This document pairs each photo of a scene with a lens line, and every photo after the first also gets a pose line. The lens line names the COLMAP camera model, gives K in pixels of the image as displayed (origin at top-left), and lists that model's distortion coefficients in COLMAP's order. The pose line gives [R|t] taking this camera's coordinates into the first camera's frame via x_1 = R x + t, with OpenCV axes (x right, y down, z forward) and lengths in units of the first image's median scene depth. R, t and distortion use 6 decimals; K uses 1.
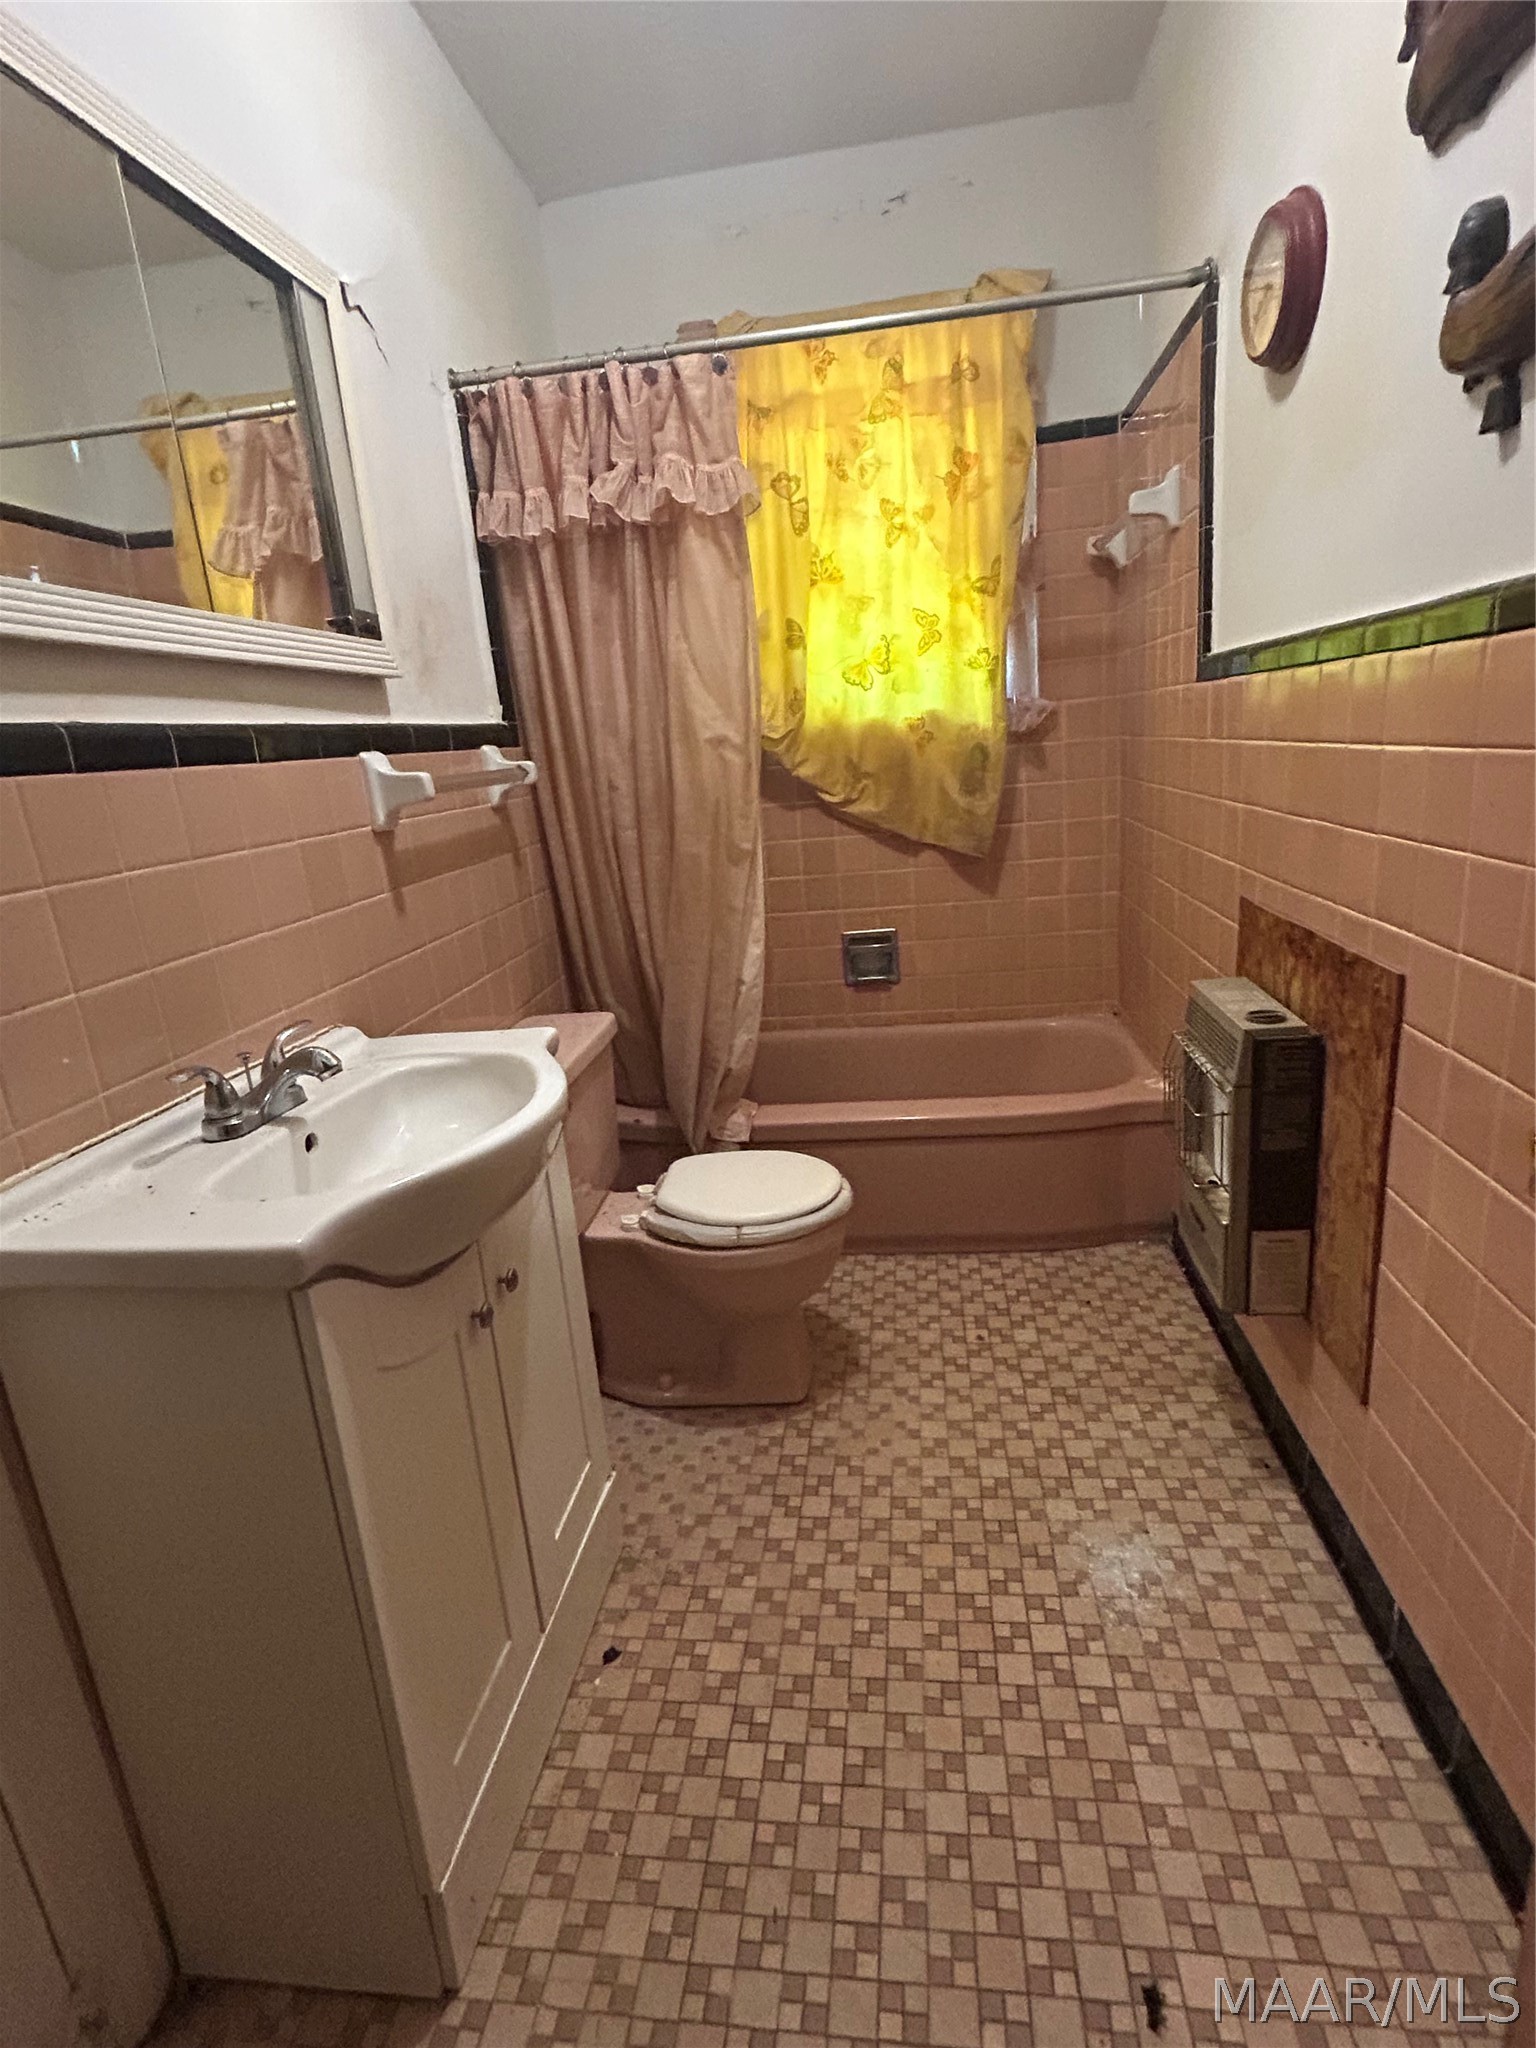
lens RADIAL K [[1010.4, 0, 771.0], [0, 1010.4, 1021.9], [0, 0, 1]] dist [-0.000926, 0.000492]
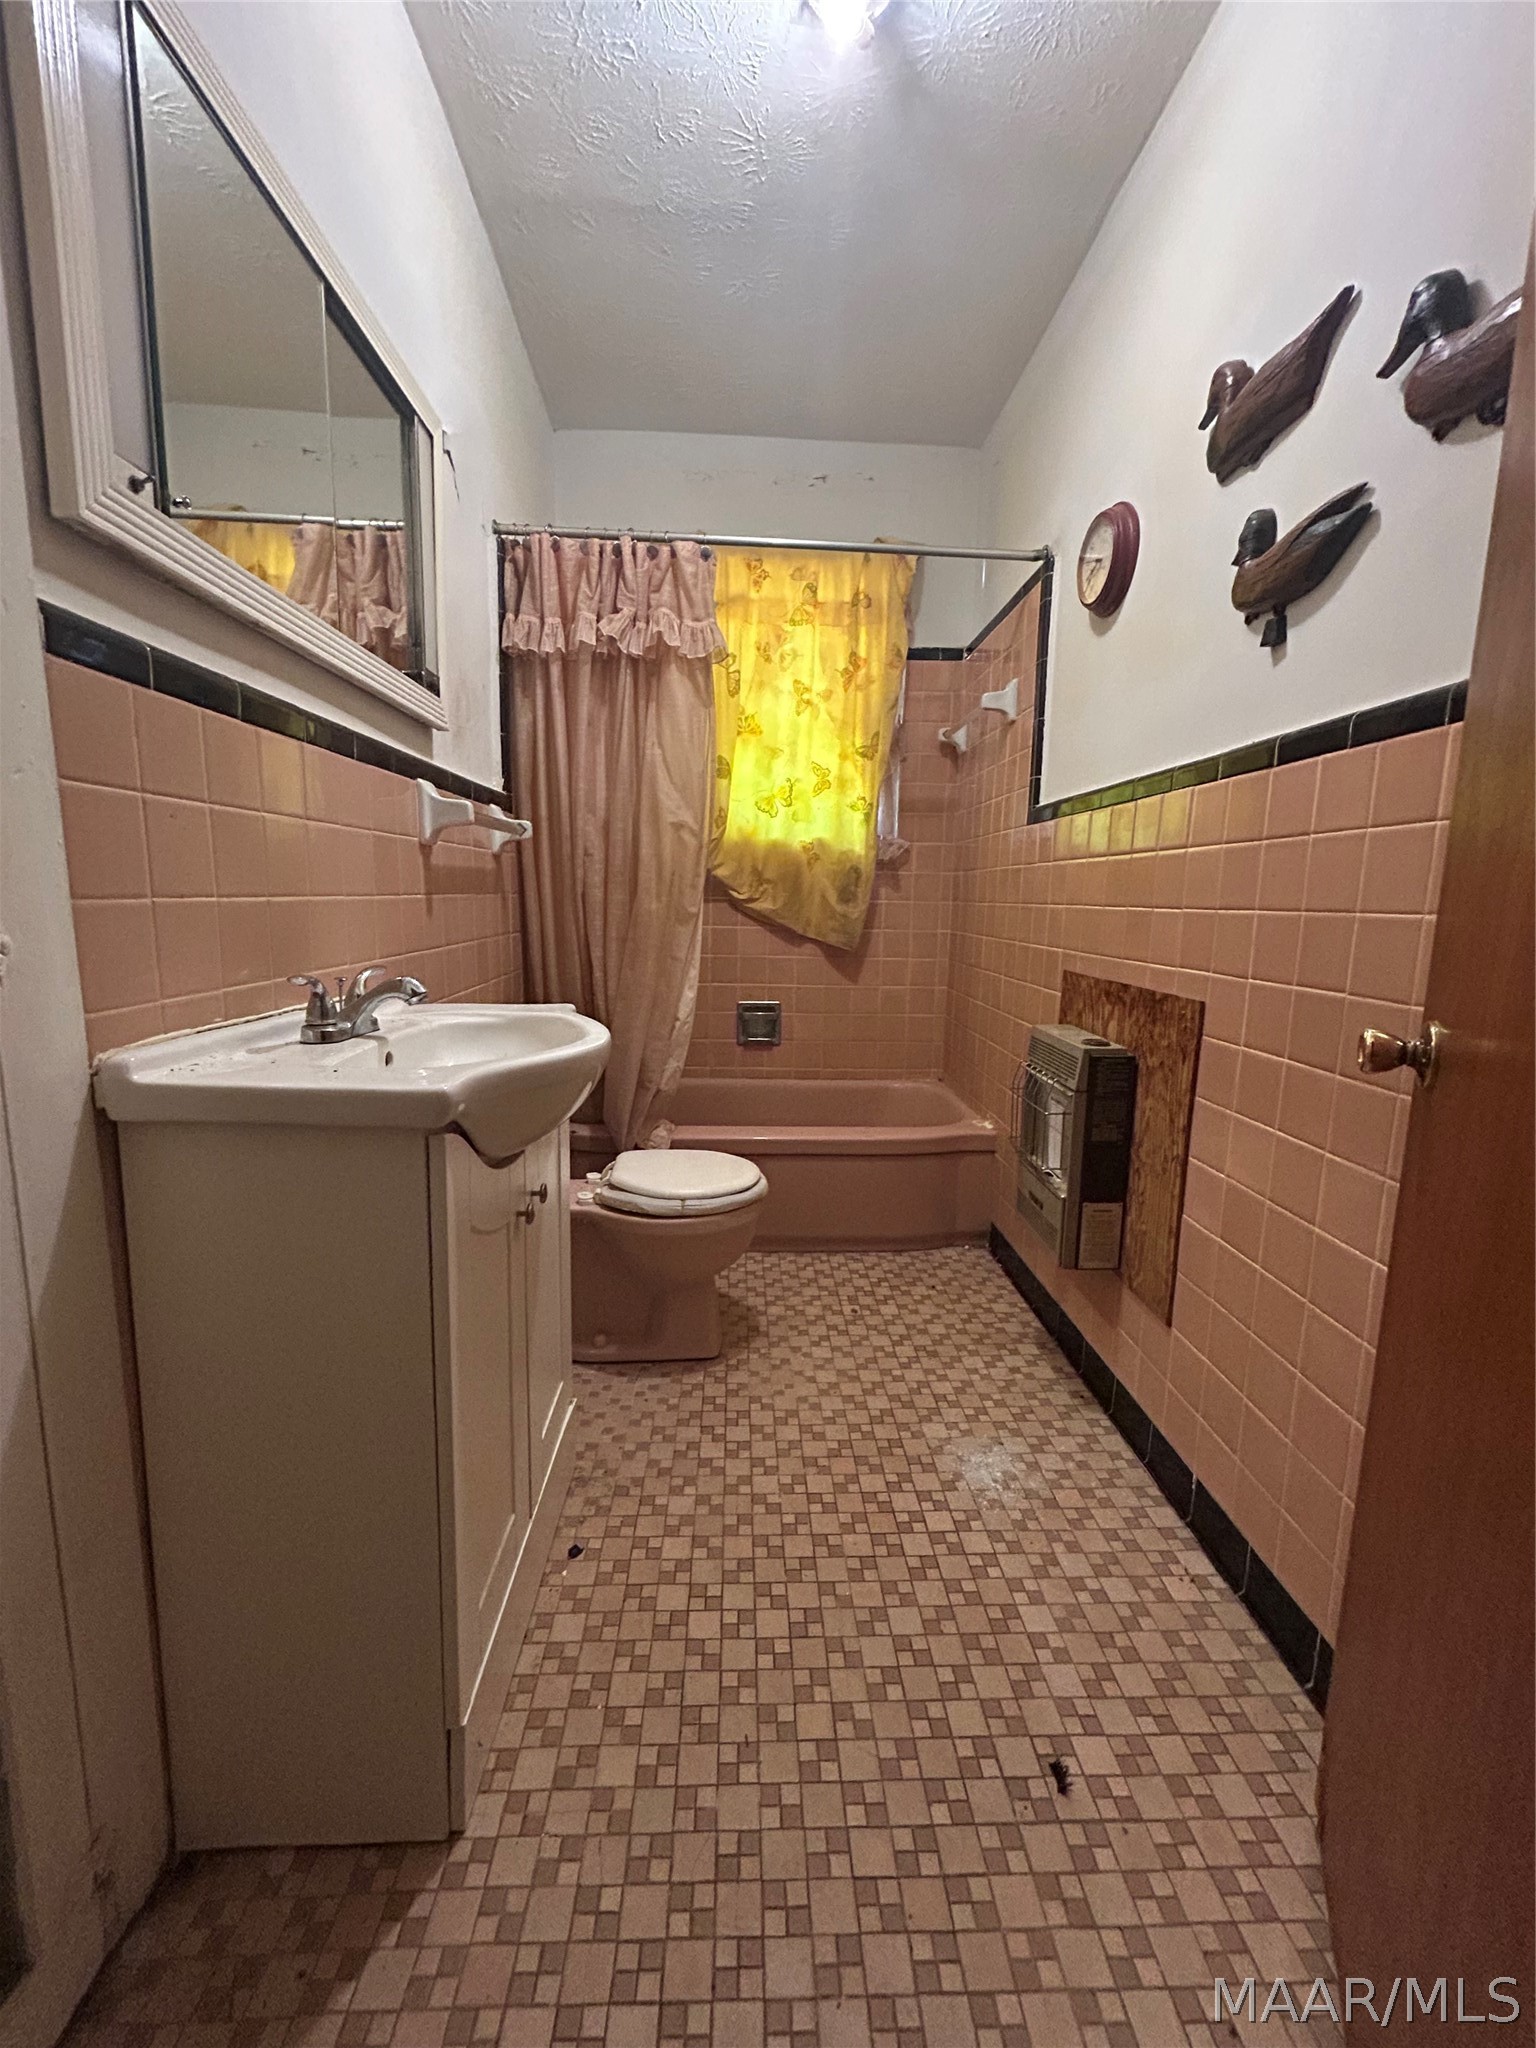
lens RADIAL K [[824.1, 0, 771.9], [0, 824.1, 1020.6], [0, 0, 1]] dist [-0.002991, 0.000949]
pose [[0.980058, 0.080003, 0.181897, -0.135879], [-0.057079, 0.990137, -0.127945, 0.119425], [-0.190339, 0.115011, 0.974958, -0.017420]]
